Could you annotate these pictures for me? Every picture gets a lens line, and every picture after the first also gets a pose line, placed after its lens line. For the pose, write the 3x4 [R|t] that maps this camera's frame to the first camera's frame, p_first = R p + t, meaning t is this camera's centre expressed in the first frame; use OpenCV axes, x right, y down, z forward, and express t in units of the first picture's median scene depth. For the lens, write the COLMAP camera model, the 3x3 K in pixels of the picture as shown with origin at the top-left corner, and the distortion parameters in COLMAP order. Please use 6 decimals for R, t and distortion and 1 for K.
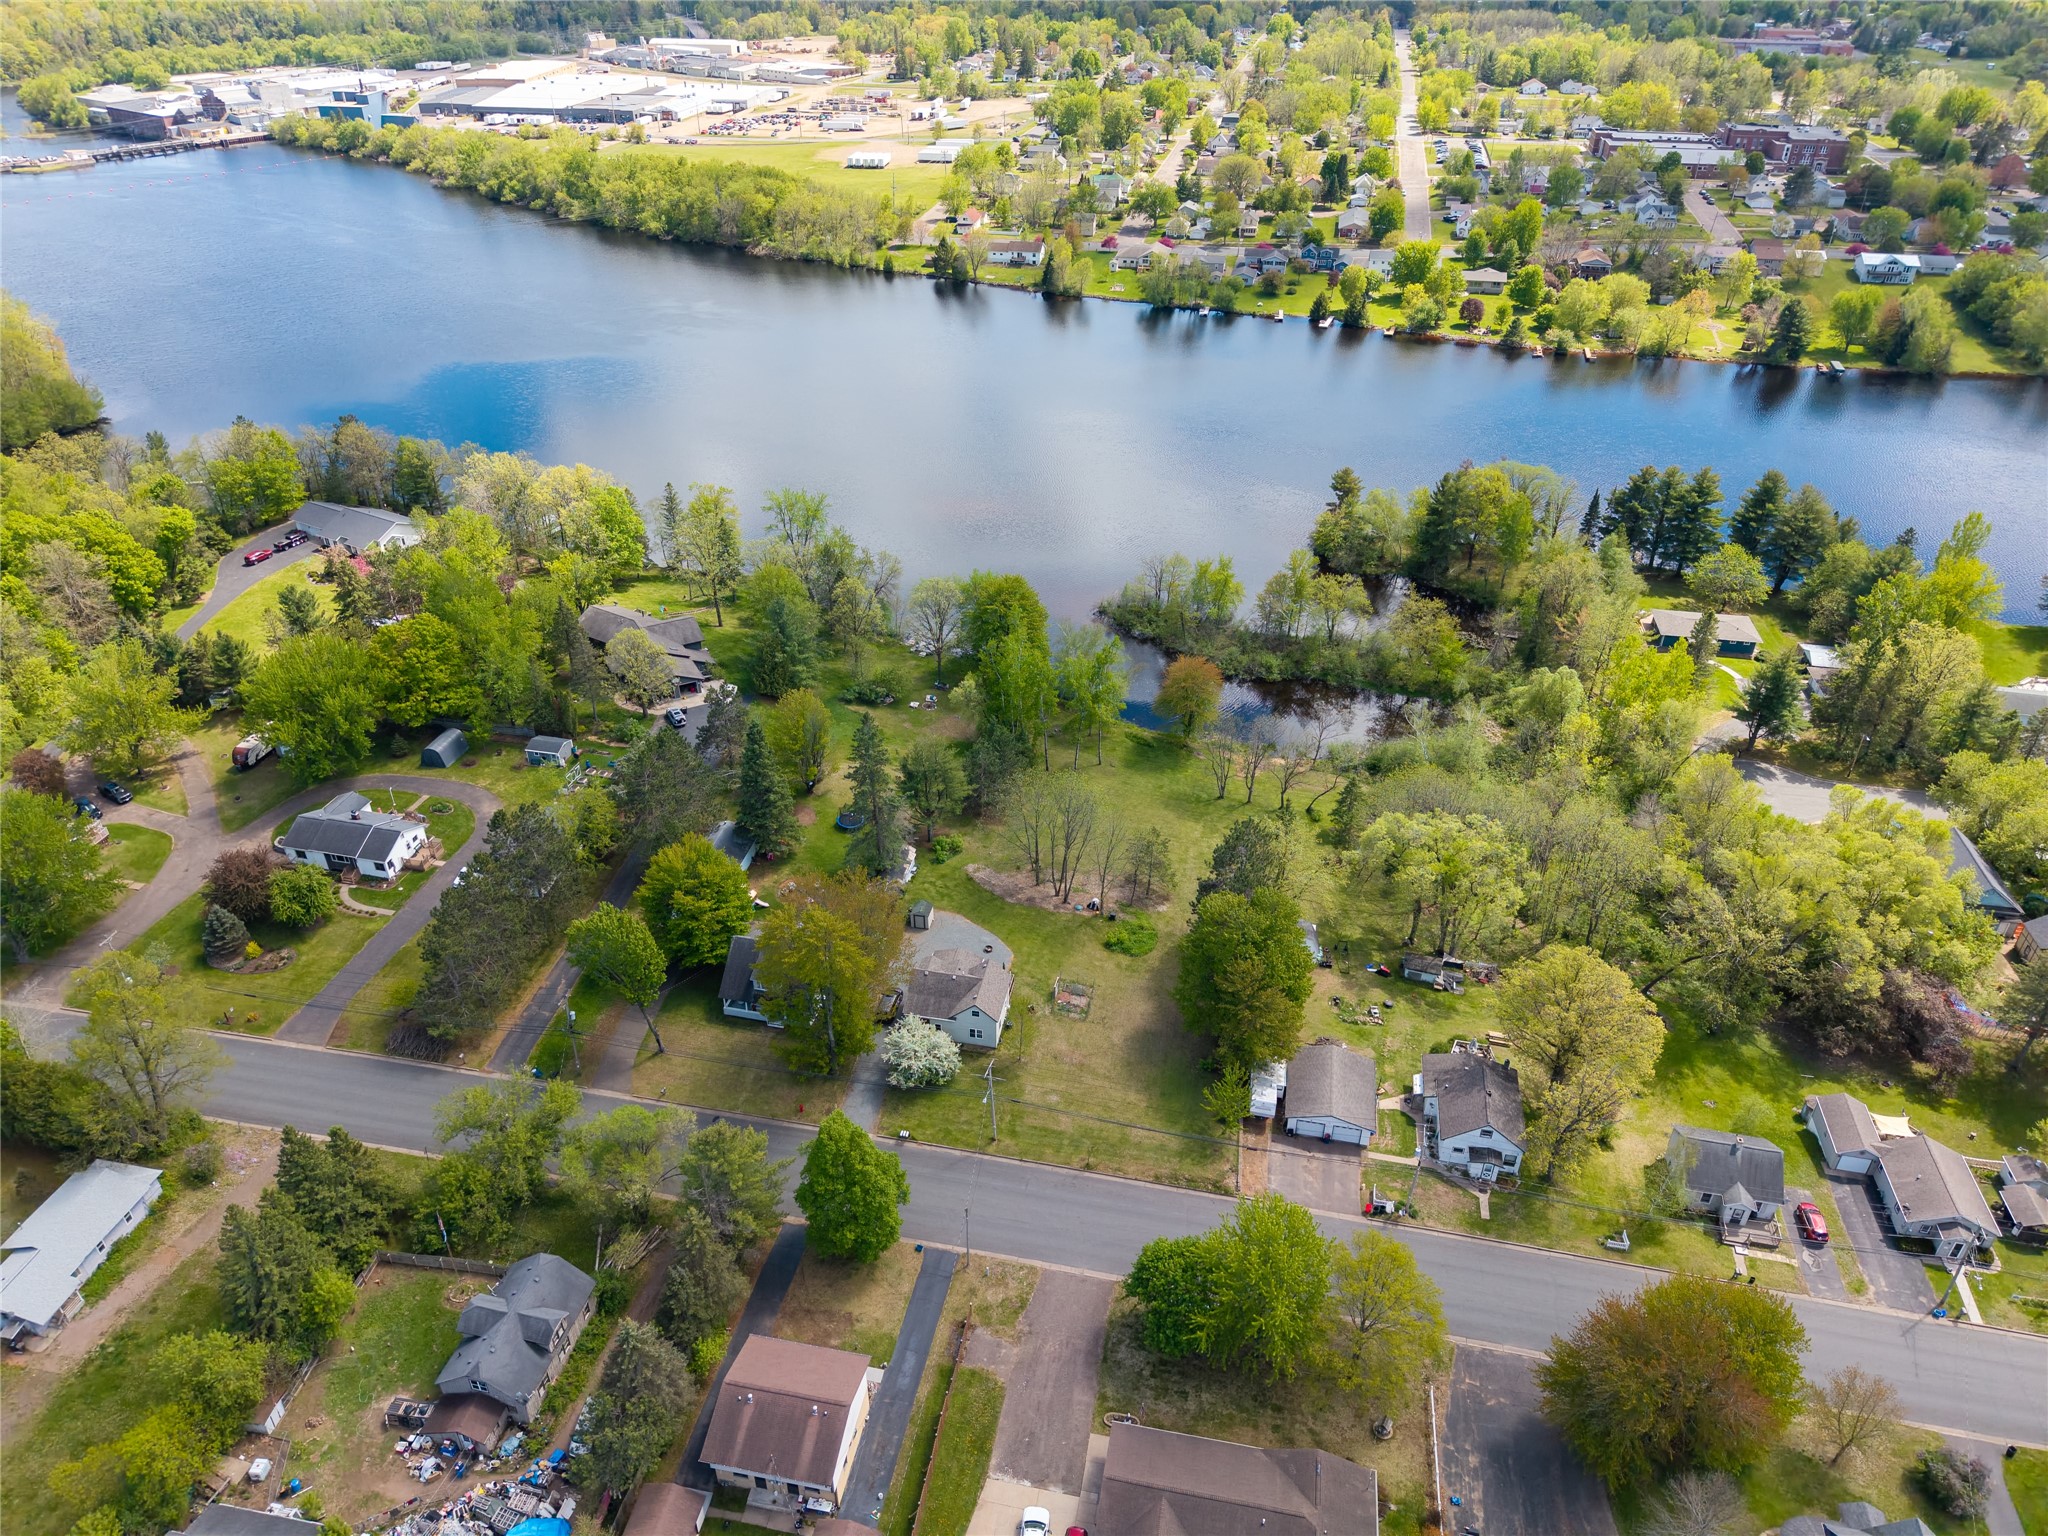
lens RADIAL K [[1368.8, 0, 1008.1], [0, 1368.8, 776.3], [0, 0, 1]] dist [0.035270, -0.033524]
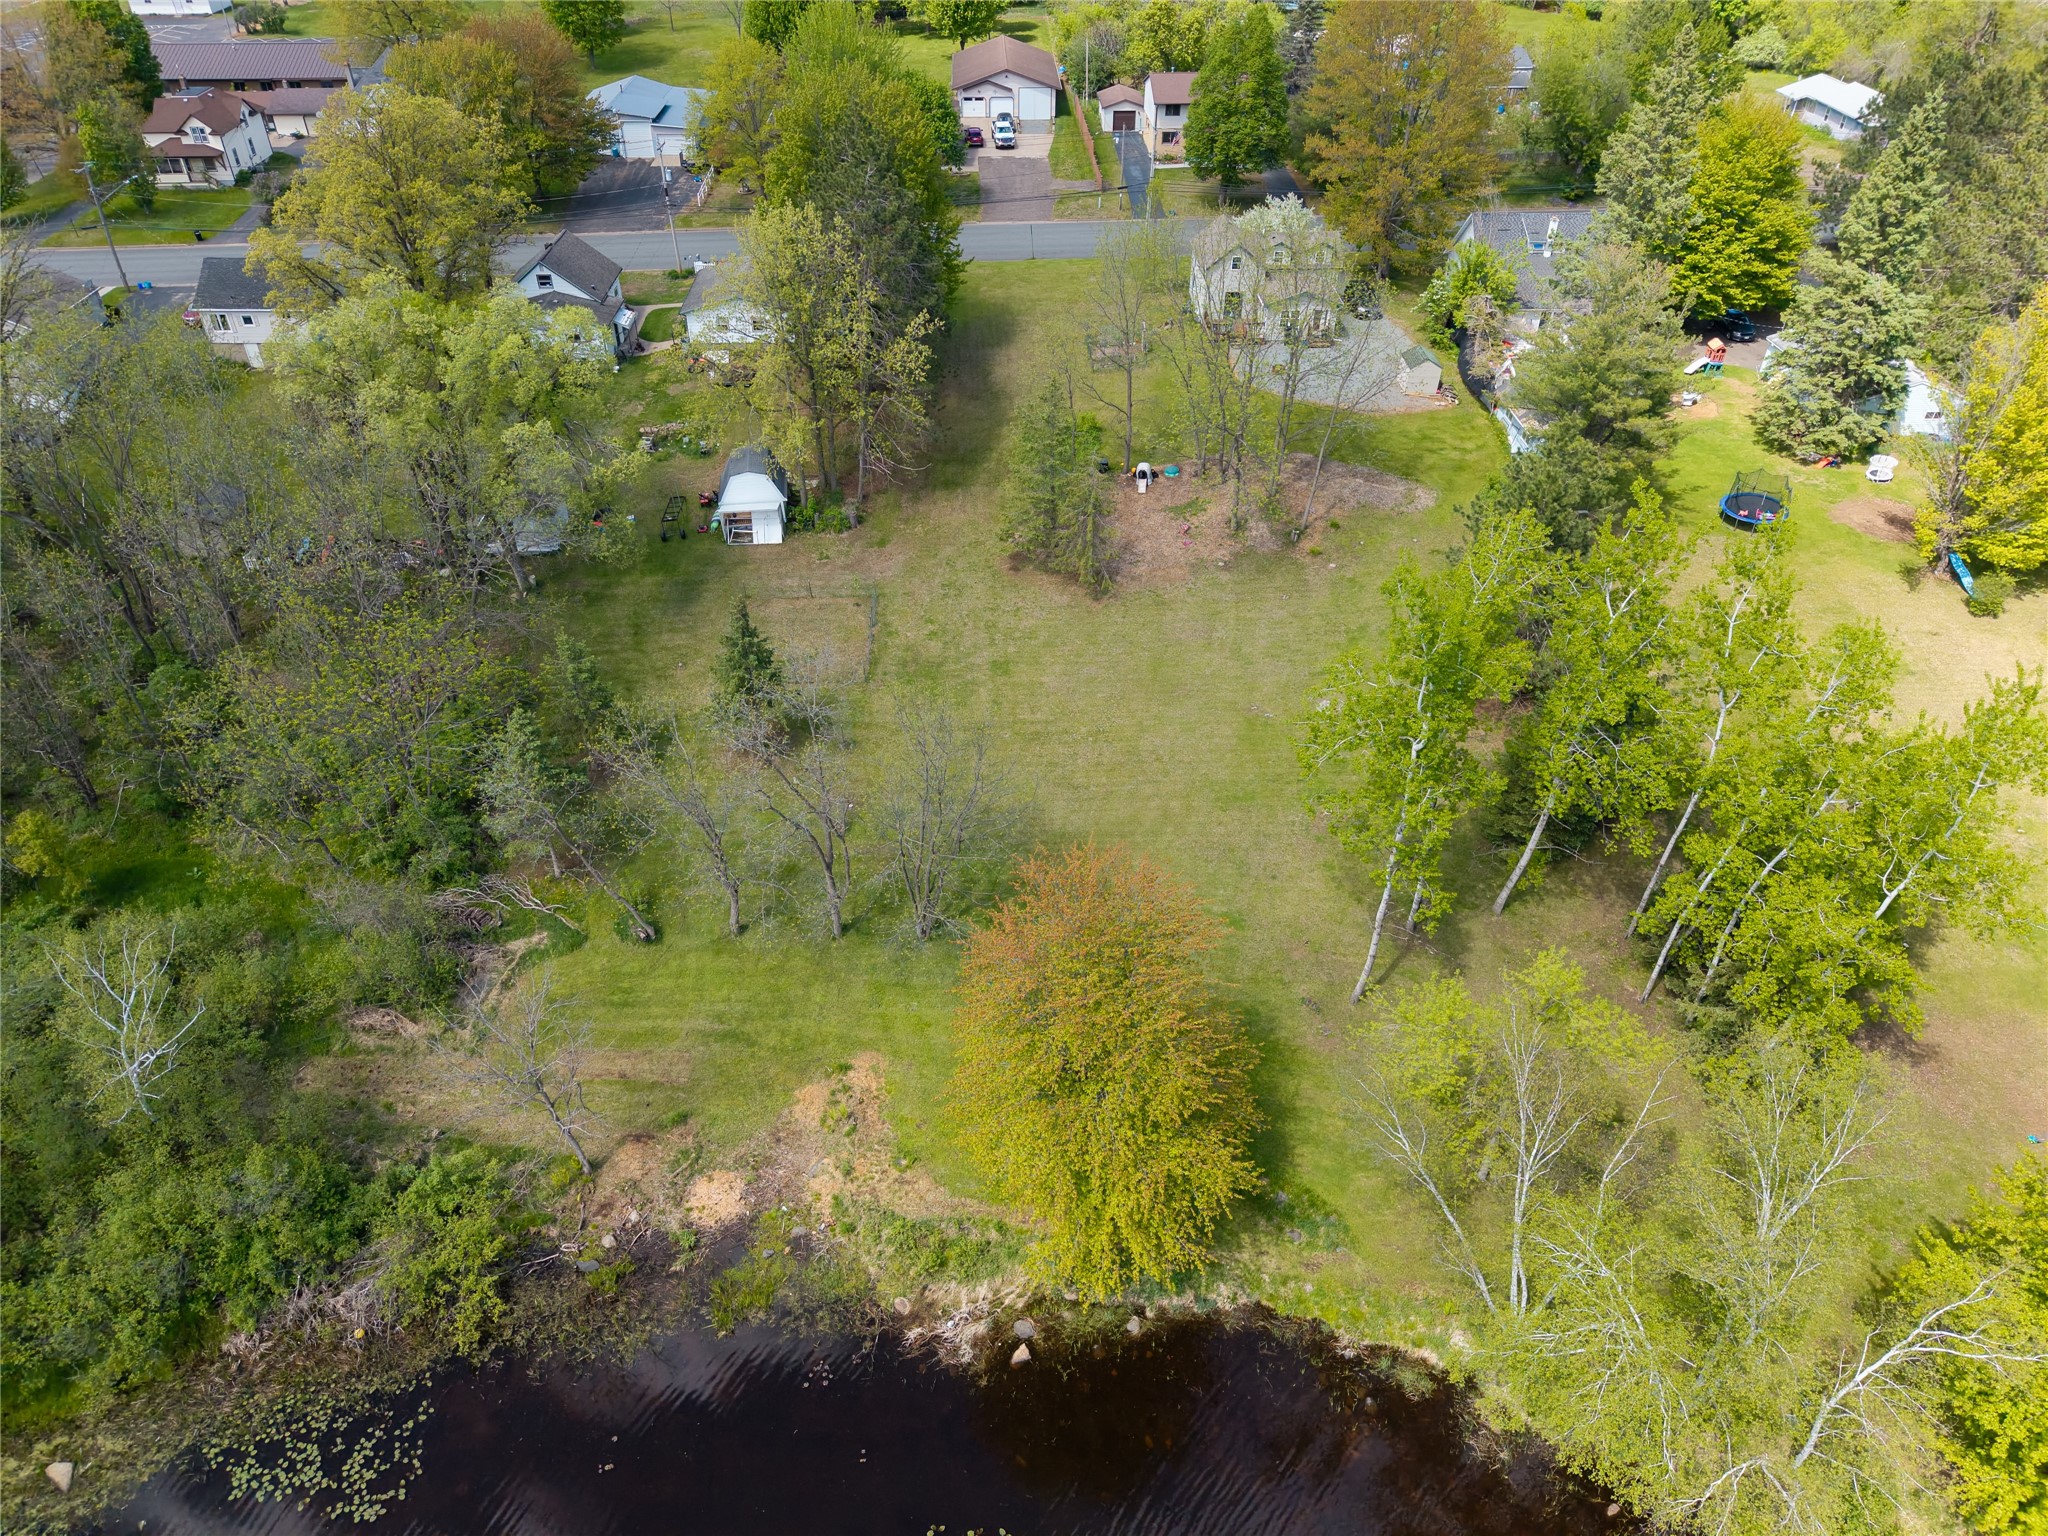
lens RADIAL K [[1368.8, 0, 1008.1], [0, 1368.8, 776.3], [0, 0, 1]] dist [0.035270, -0.033524]
pose [[-0.973379, 0.143477, -0.178741, 0.274973], [-0.124791, 0.322374, 0.938351, -0.427191], [0.192253, 0.935676, -0.295887, 1.547658]]
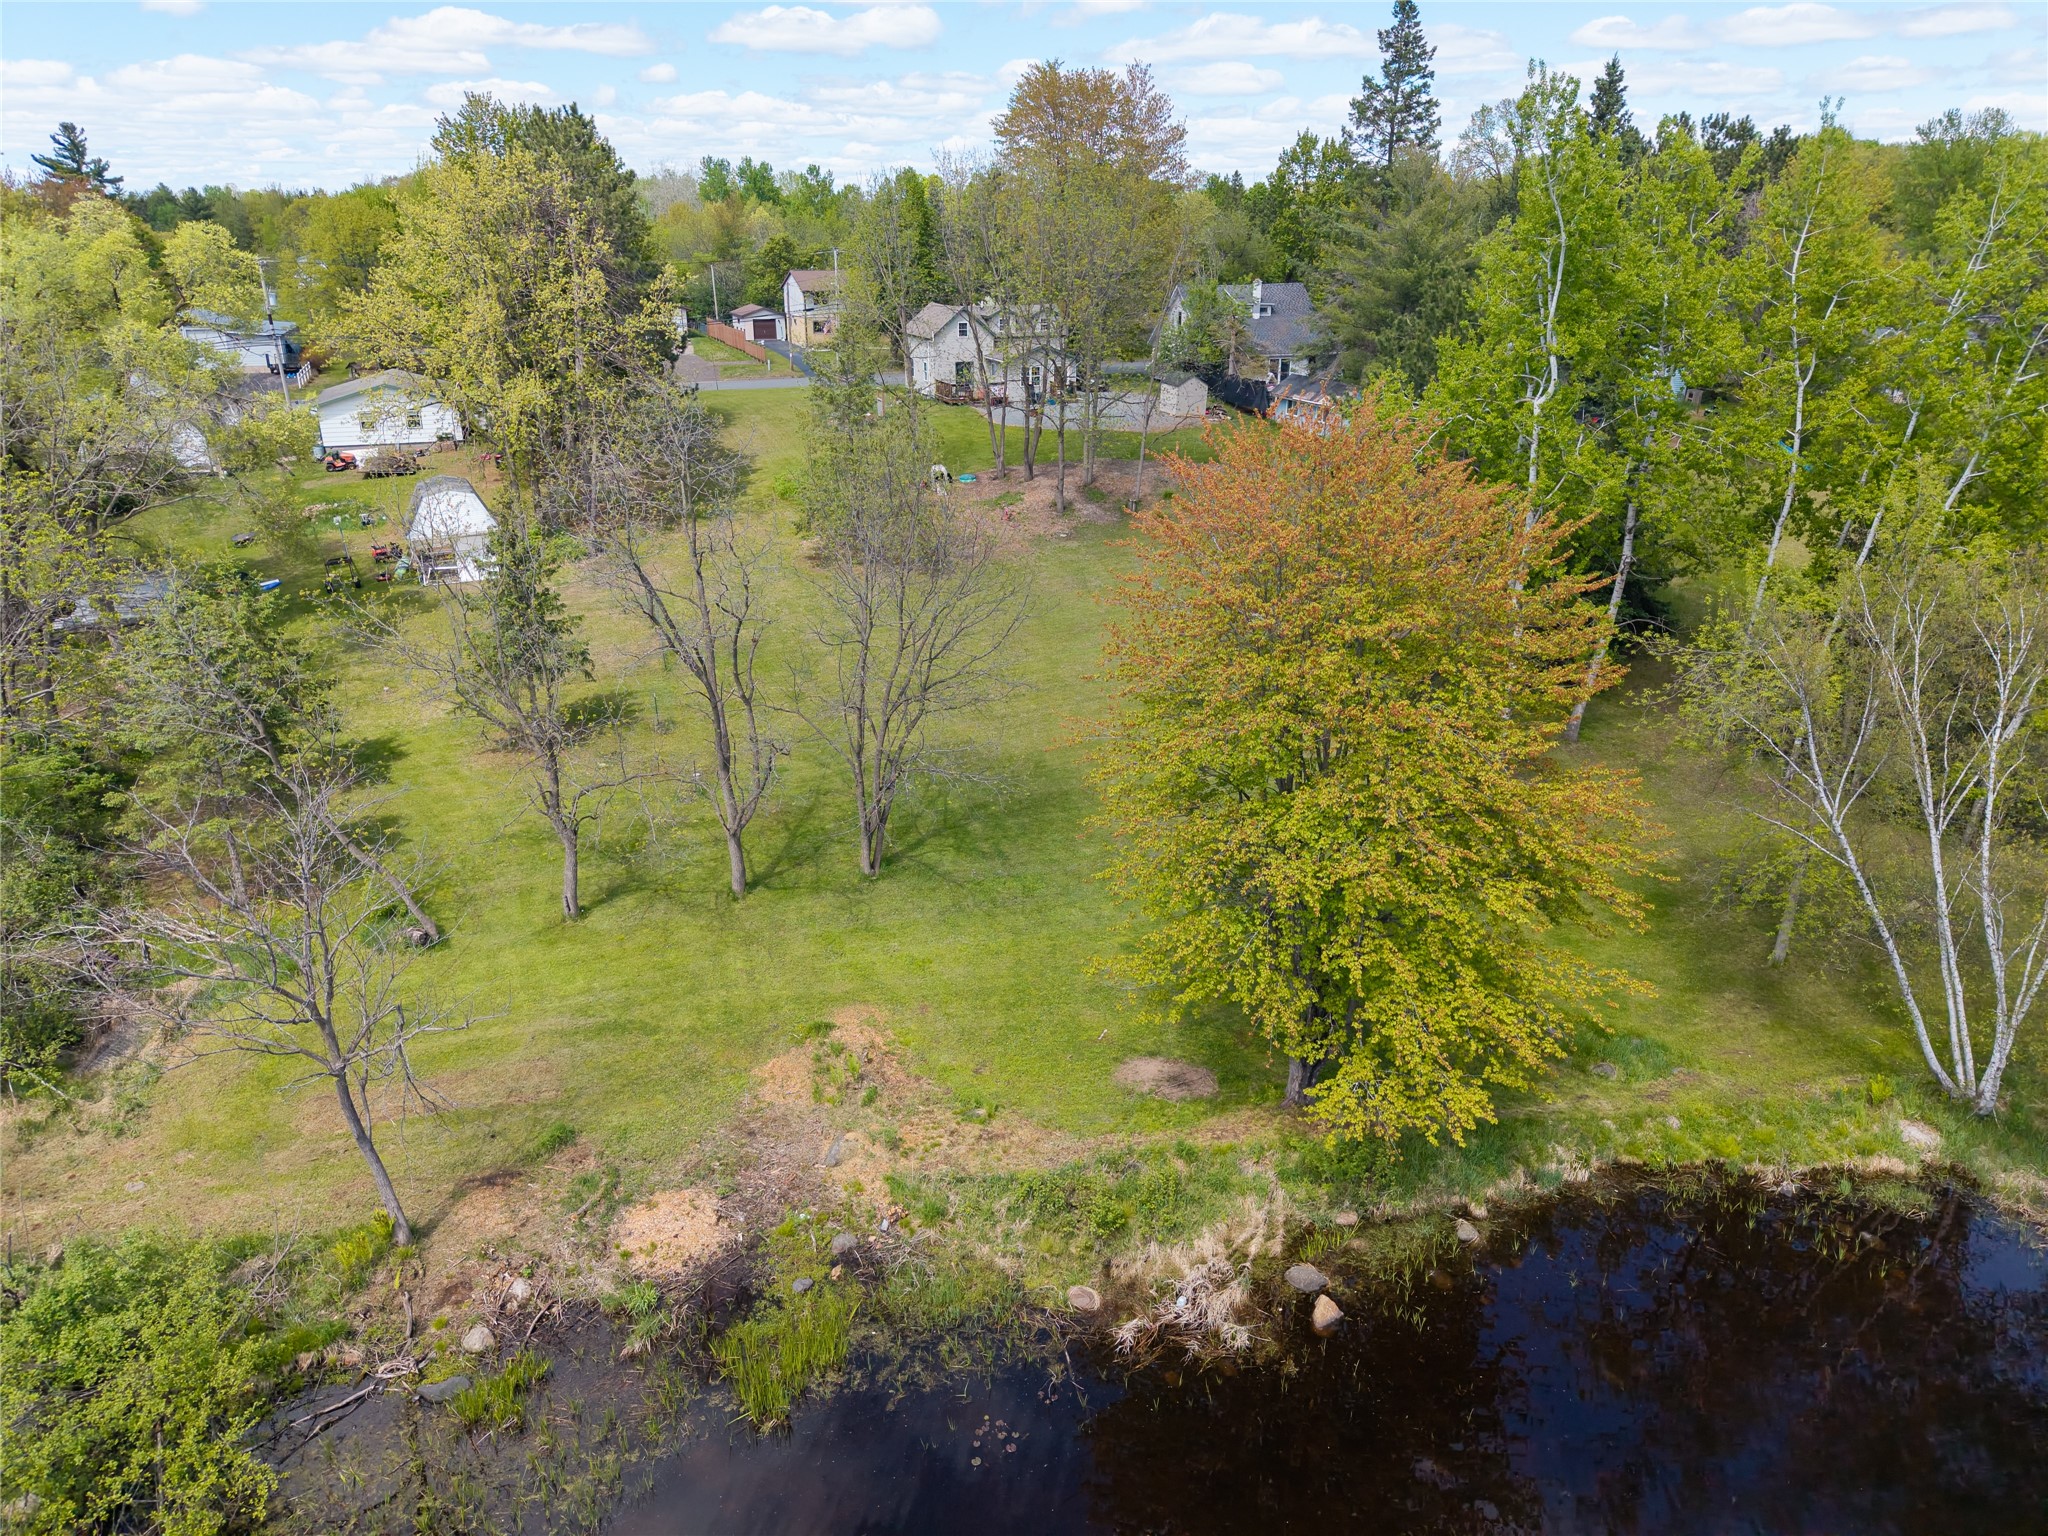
lens RADIAL K [[1368.8, 0, 1008.1], [0, 1368.8, 776.3], [0, 0, 1]] dist [0.035270, -0.033524]
pose [[-0.848620, 0.198601, -0.490309, 0.347325], [-0.289452, 0.601476, 0.744610, -0.228100], [0.442789, 0.773811, -0.452939, 1.591686]]
